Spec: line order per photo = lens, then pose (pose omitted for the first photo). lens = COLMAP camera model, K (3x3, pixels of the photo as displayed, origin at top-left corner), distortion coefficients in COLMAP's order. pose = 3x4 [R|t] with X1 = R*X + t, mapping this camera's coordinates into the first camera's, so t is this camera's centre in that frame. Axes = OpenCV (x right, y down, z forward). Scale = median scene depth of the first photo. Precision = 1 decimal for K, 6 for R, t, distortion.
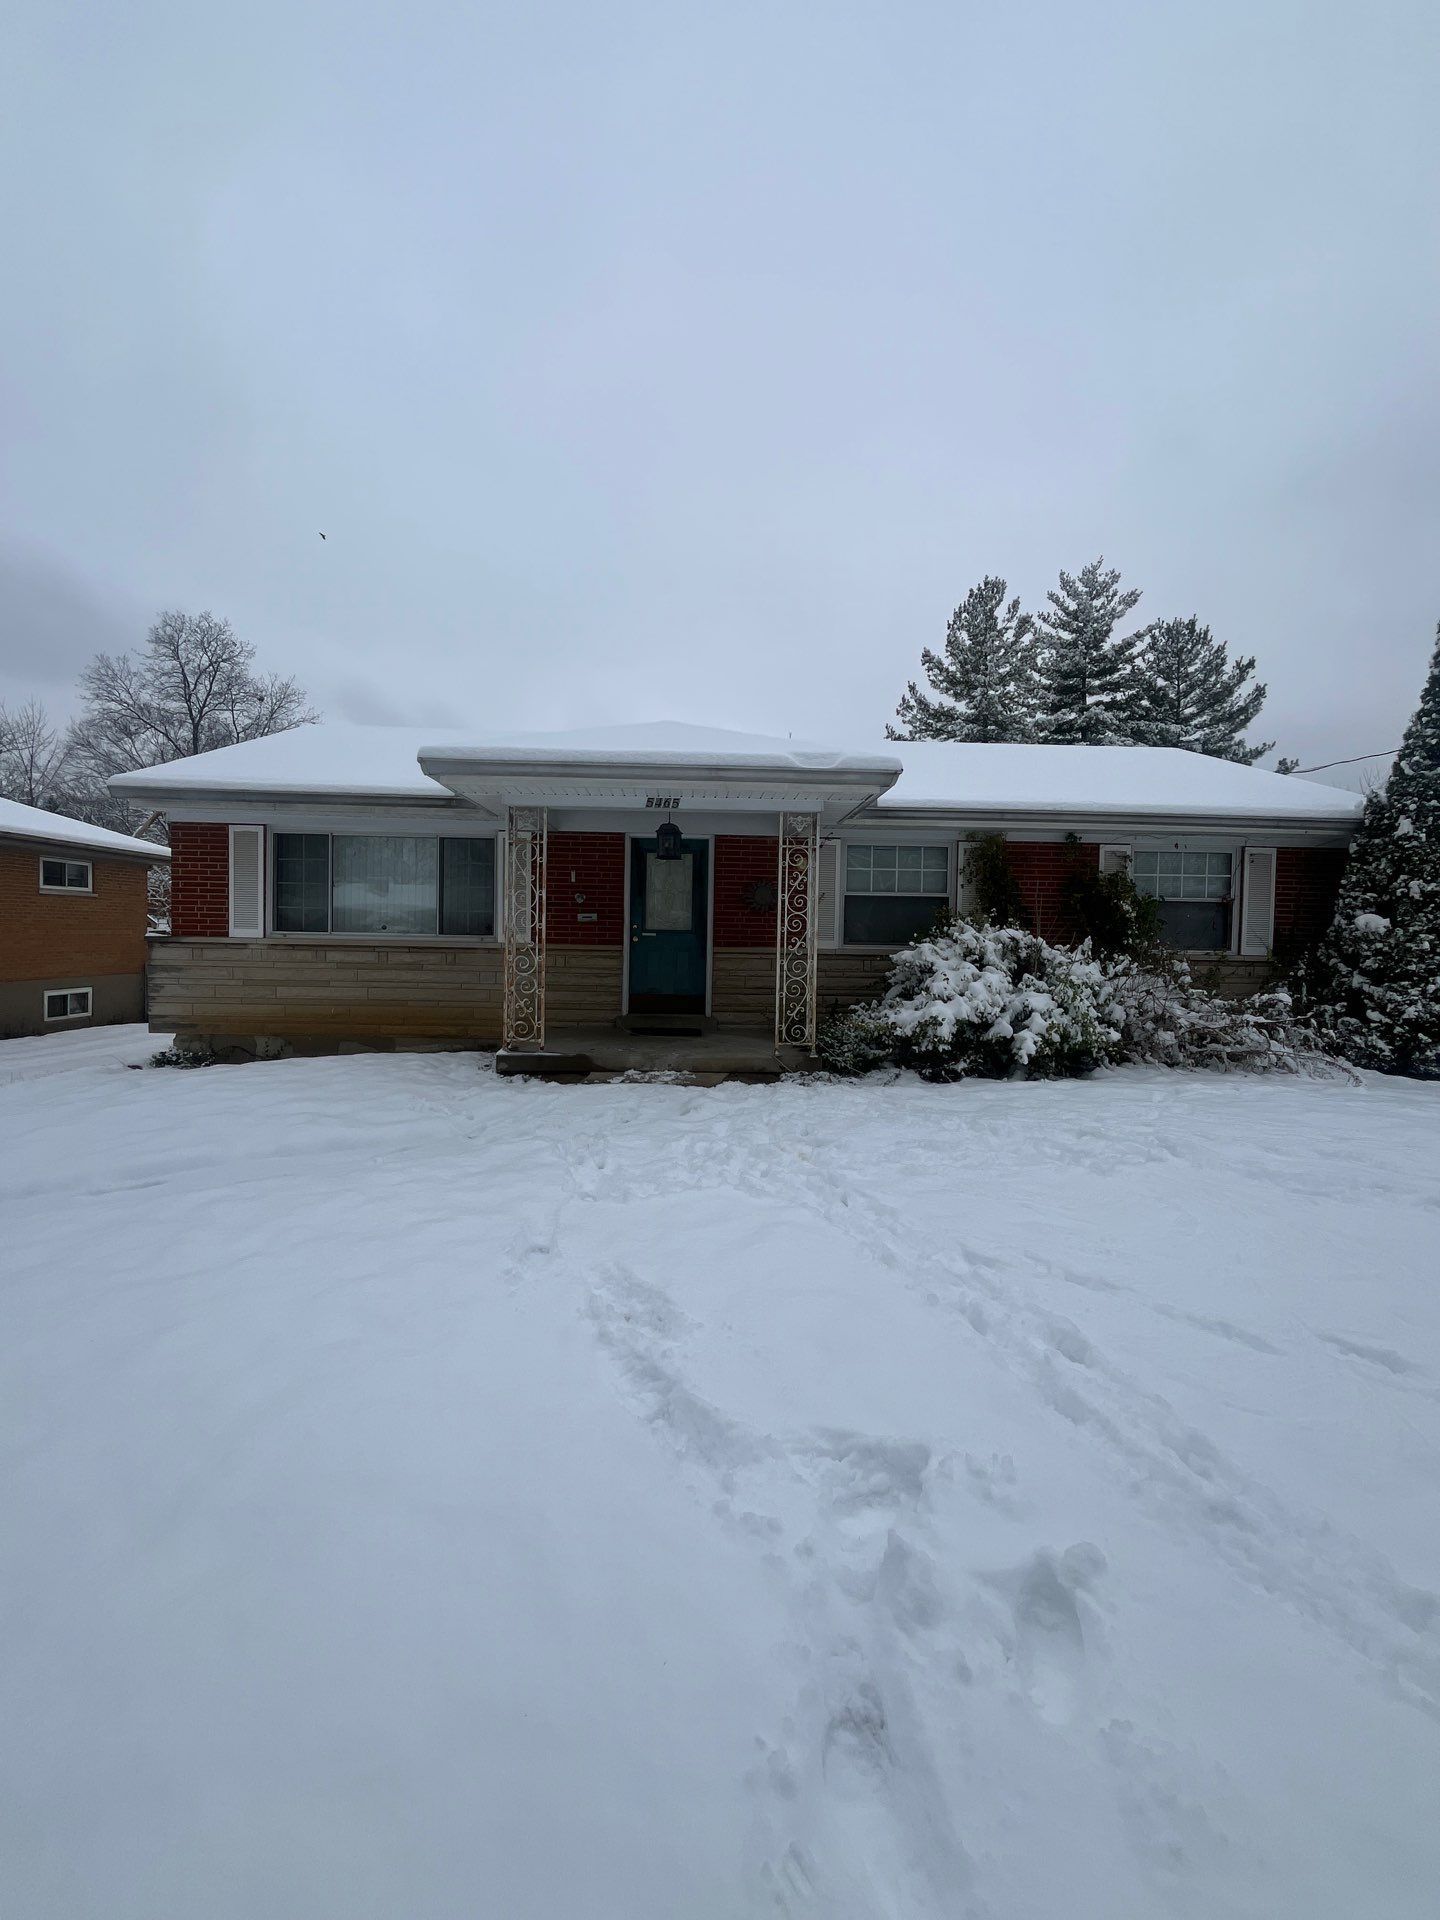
lens RADIAL K [[781.9, 0, 724.8], [0, 781.9, 954.3], [0, 0, 1]] dist [0.002696, -0.000038]
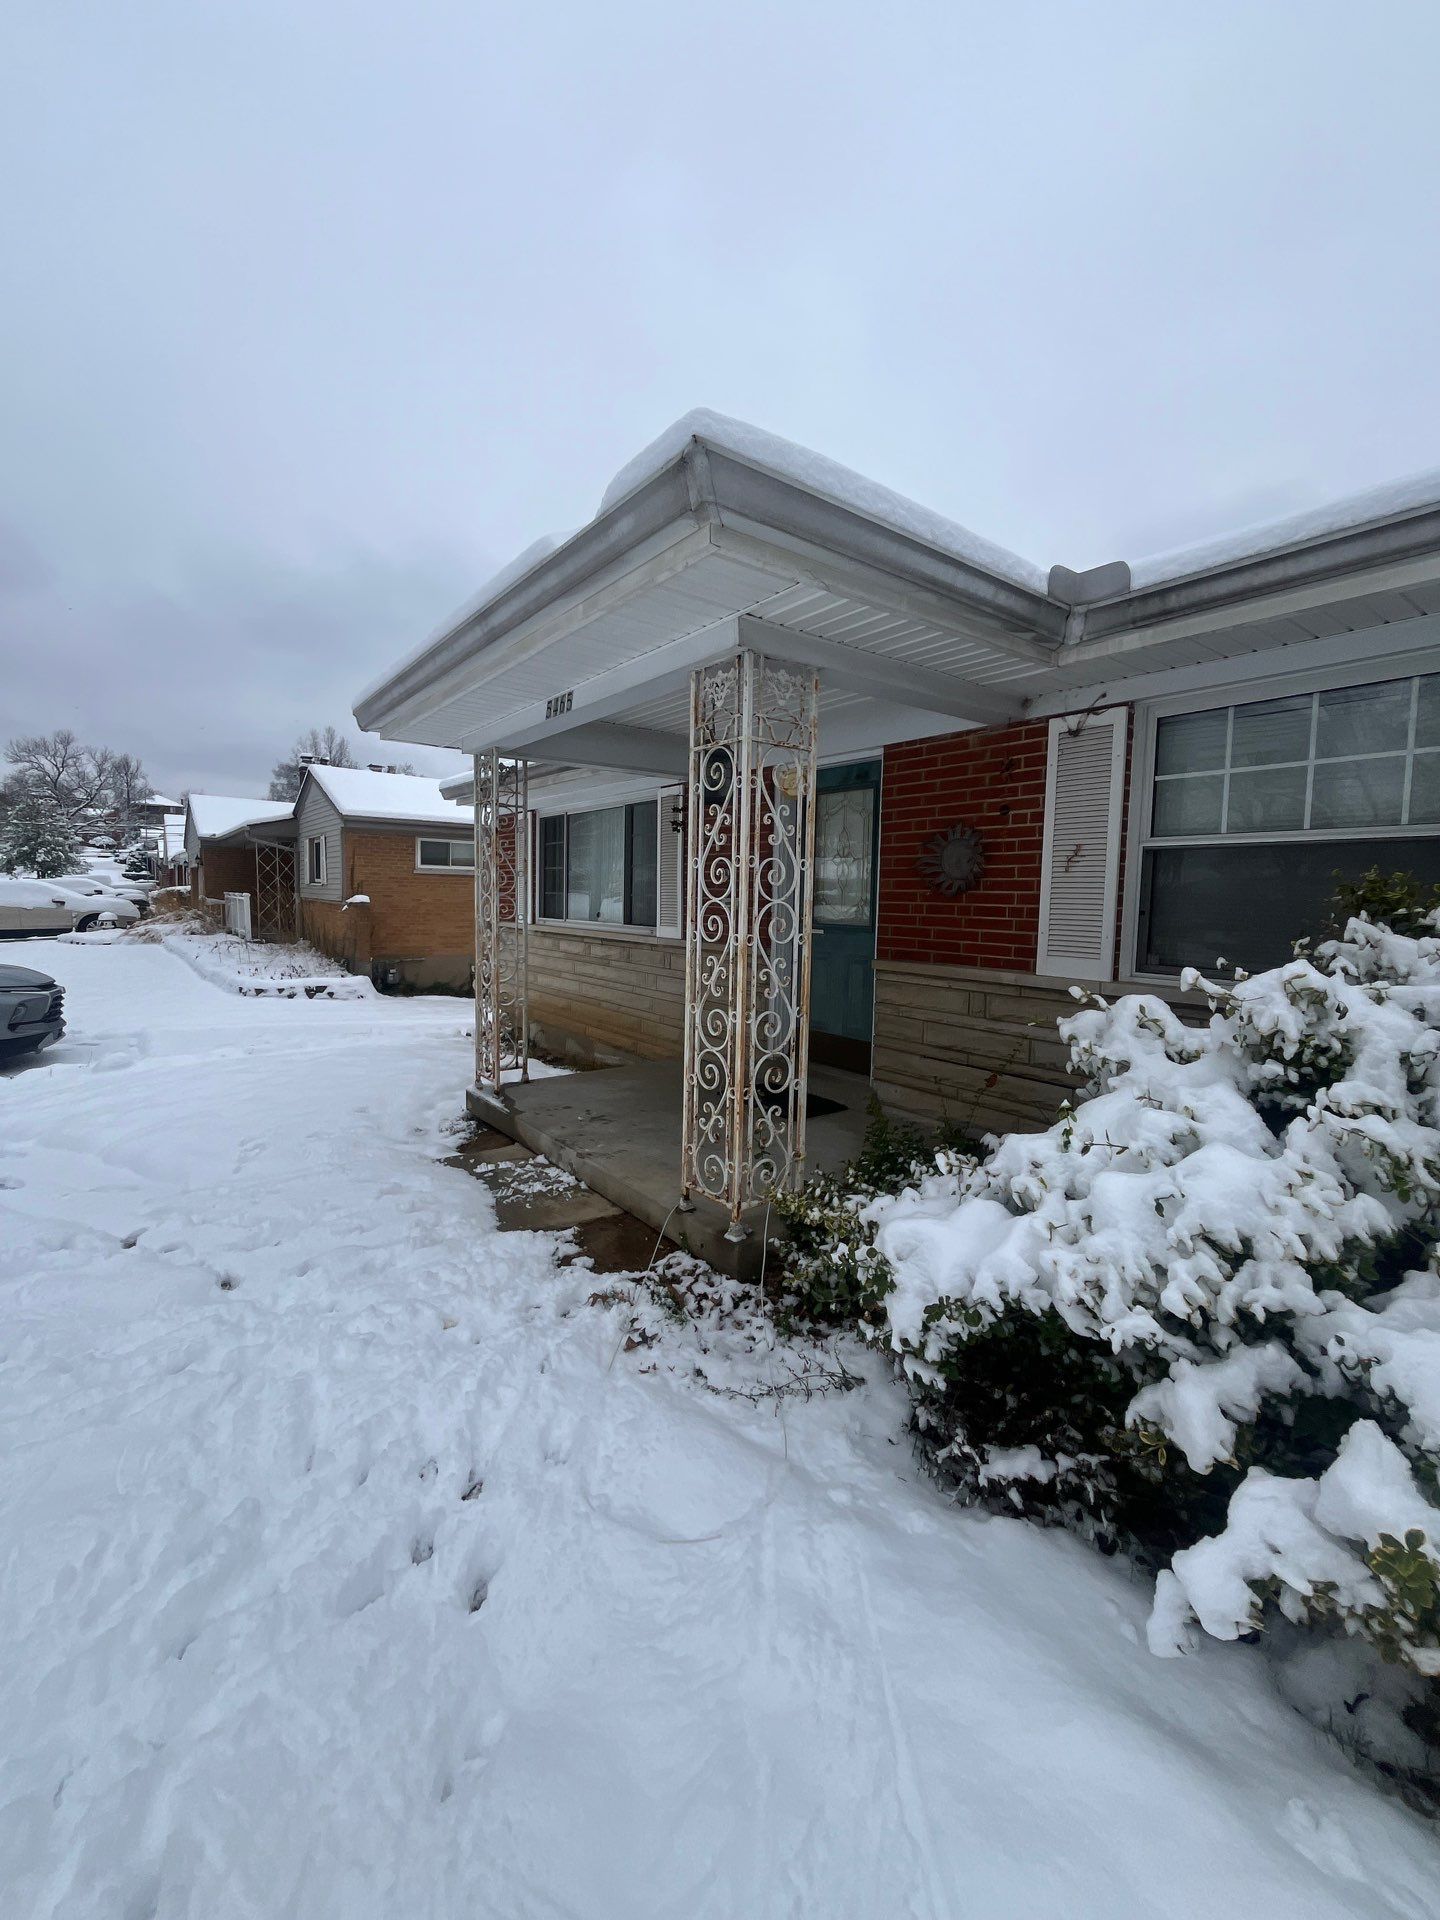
lens RADIAL K [[781.9, 0, 715.8], [0, 781.9, 954.8], [0, 0, 1]] dist [0.002696, -0.000038]
pose [[0.568983, 0.054495, -0.820541, 0.370788], [-0.027574, 0.998505, 0.047193, -0.035459], [0.821887, -0.004227, 0.569636, 0.621786]]
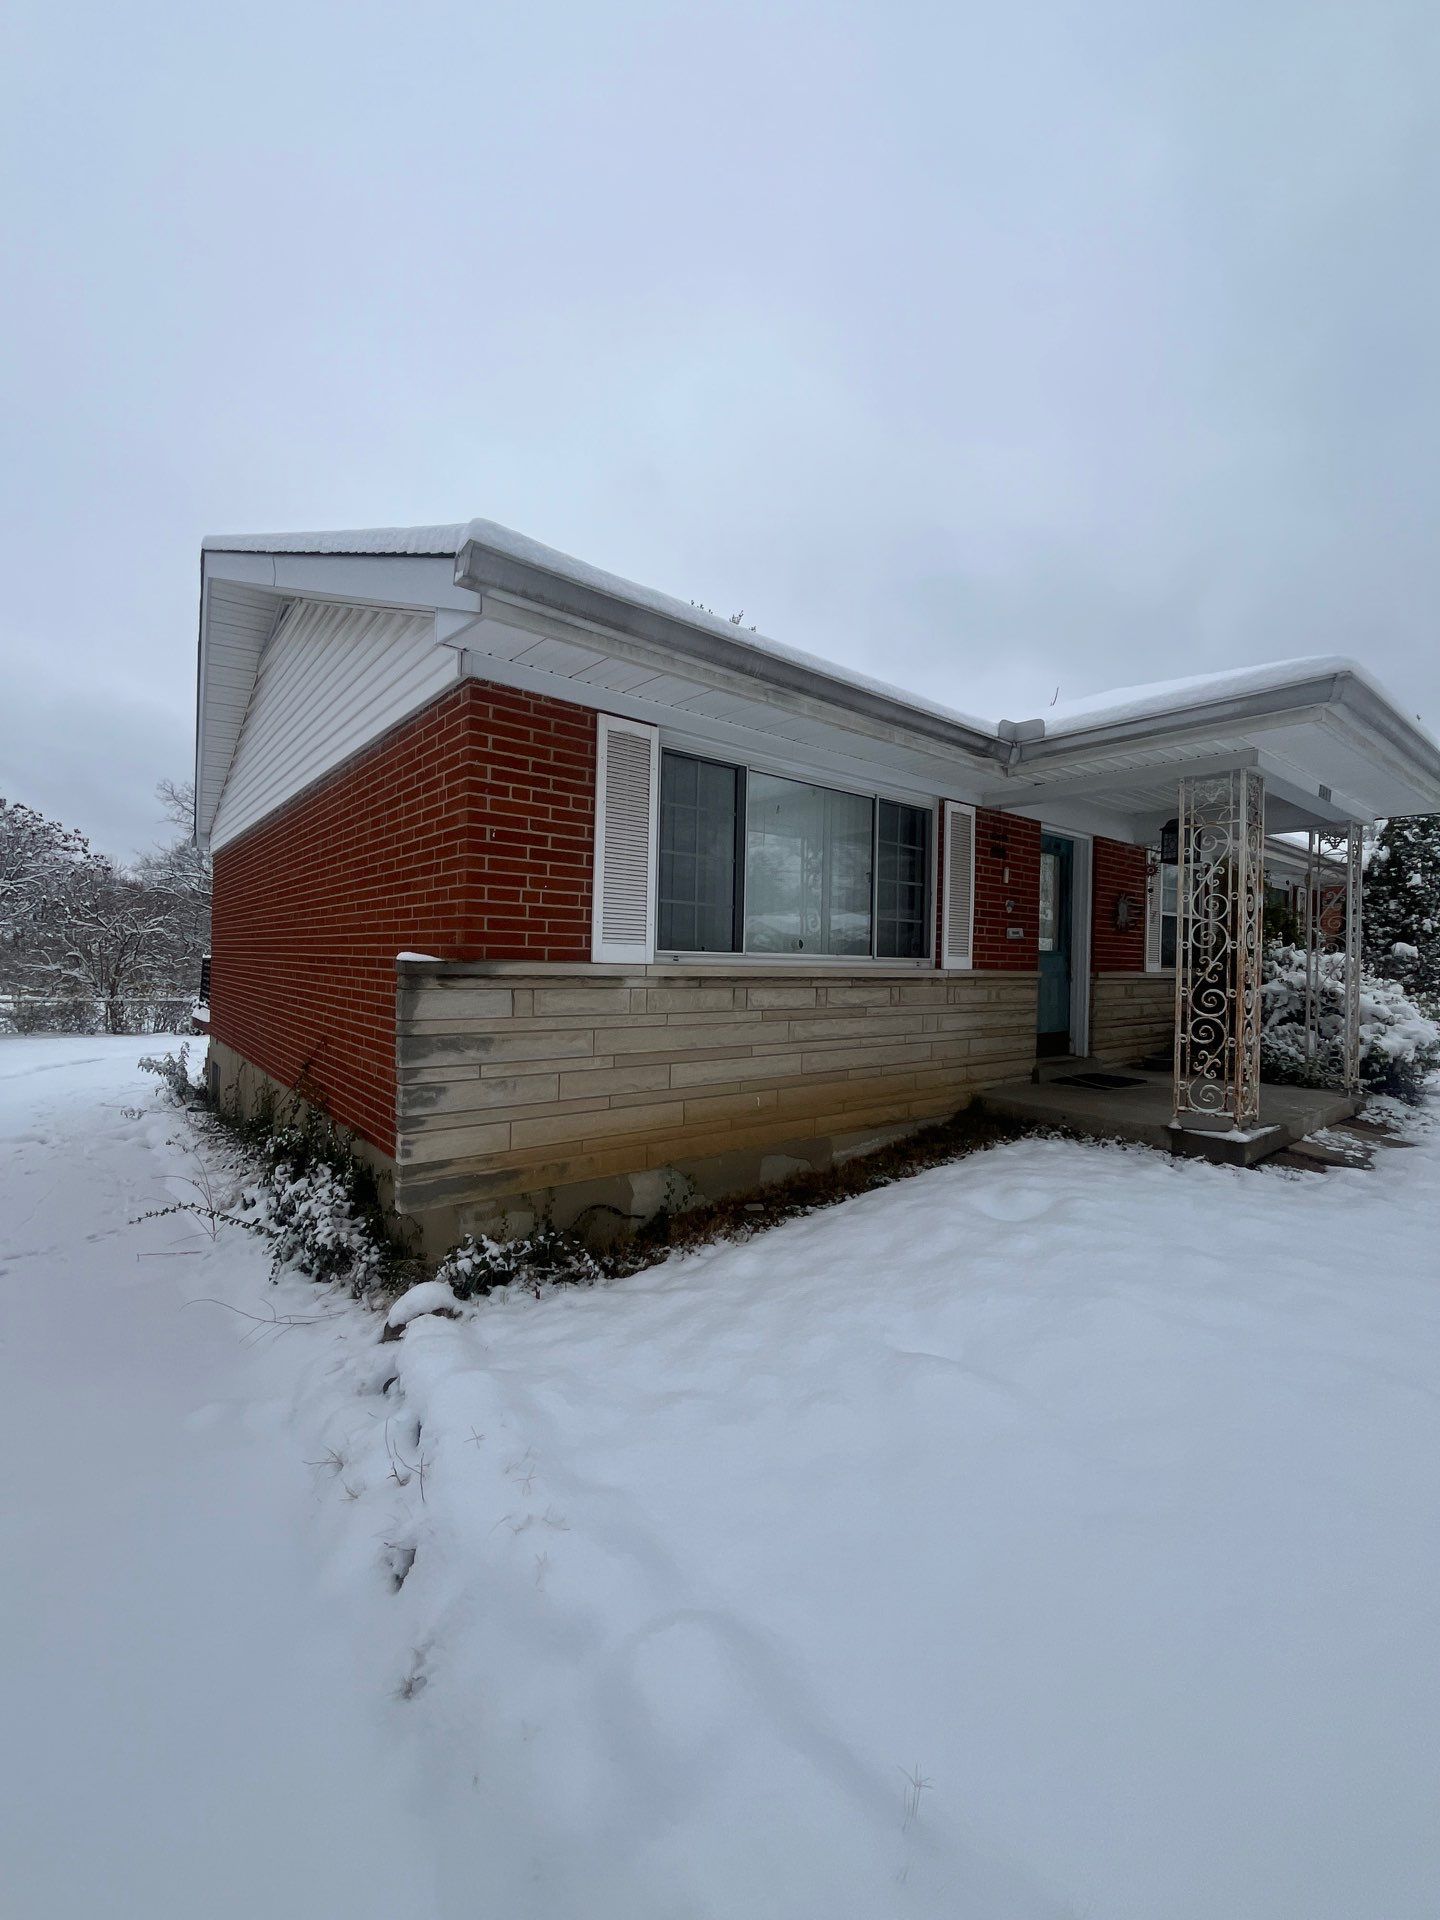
lens RADIAL K [[781.9, 0, 718.8], [0, 781.9, 951.3], [0, 0, 1]] dist [0.002696, -0.000038]
pose [[0.792323, 0.004771, 0.610083, -0.847969], [0.007184, 0.999827, -0.017148, -0.020288], [-0.610059, 0.017970, 0.792152, 0.601521]]
